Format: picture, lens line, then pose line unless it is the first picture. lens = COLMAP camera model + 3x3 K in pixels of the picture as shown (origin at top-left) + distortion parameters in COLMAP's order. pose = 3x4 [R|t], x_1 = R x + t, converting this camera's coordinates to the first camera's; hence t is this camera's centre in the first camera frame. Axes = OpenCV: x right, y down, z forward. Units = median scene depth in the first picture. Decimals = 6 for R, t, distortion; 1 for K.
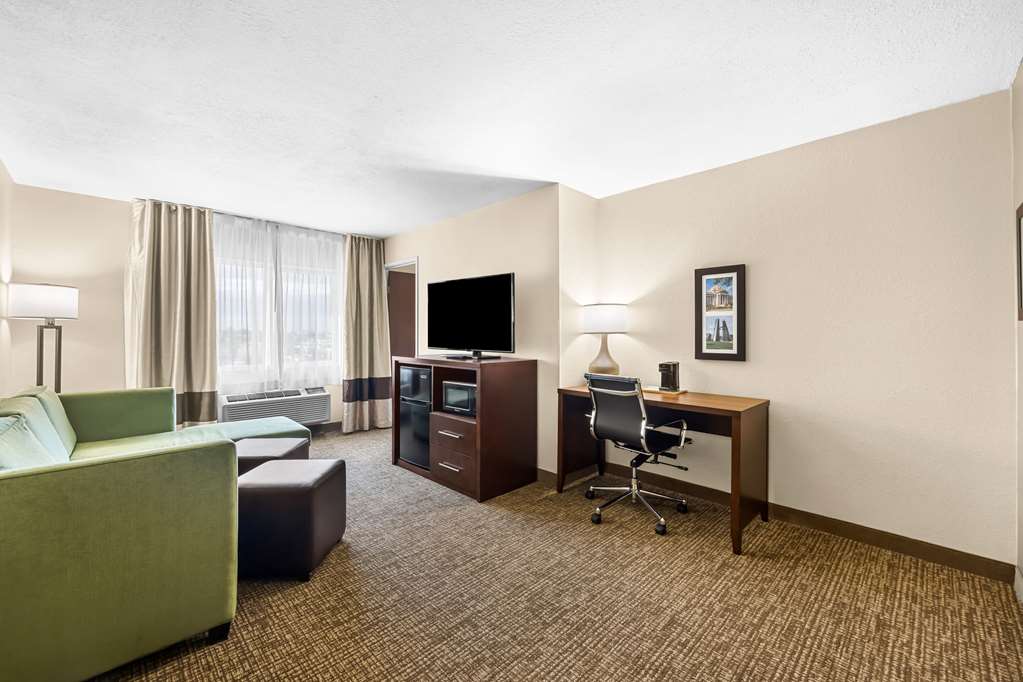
lens RADIAL K [[390.4, 0, 508.5], [0, 390.4, 332.8], [0, 0, 1]] dist [0.000149, -0.000041]
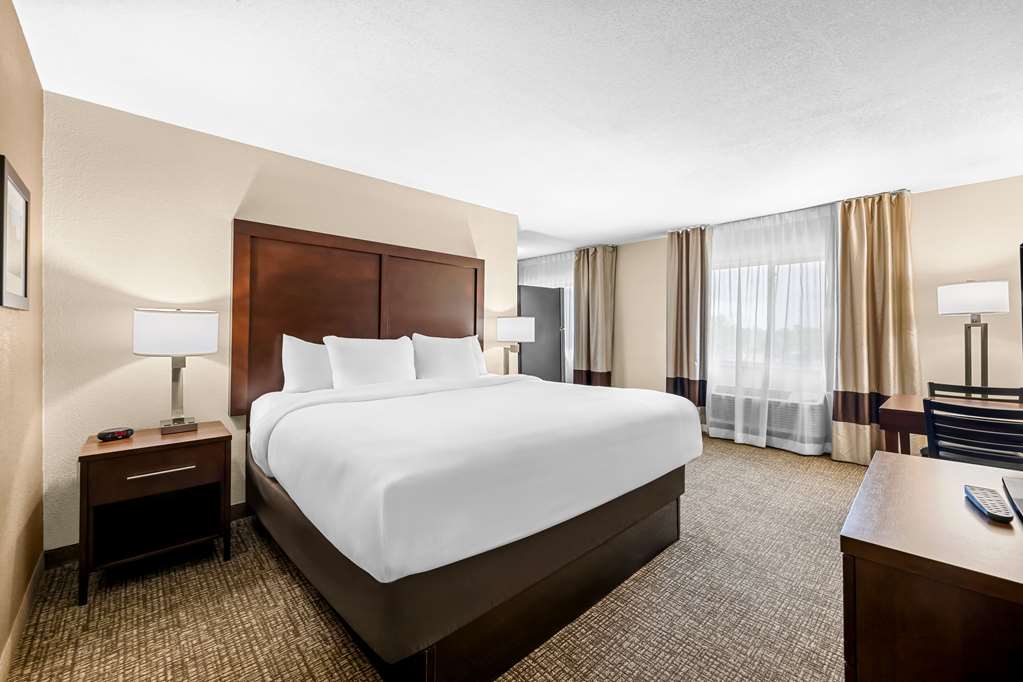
lens RADIAL K [[415.4, 0, 517.3], [0, 415.4, 343.2], [0, 0, 1]] dist [0.000566, -0.000073]
pose [[0.021119, 0.021345, -0.999549, 0.420879], [0.004175, 0.999761, 0.021437, 0.006074], [0.999768, -0.004626, 0.021024, 0.387232]]
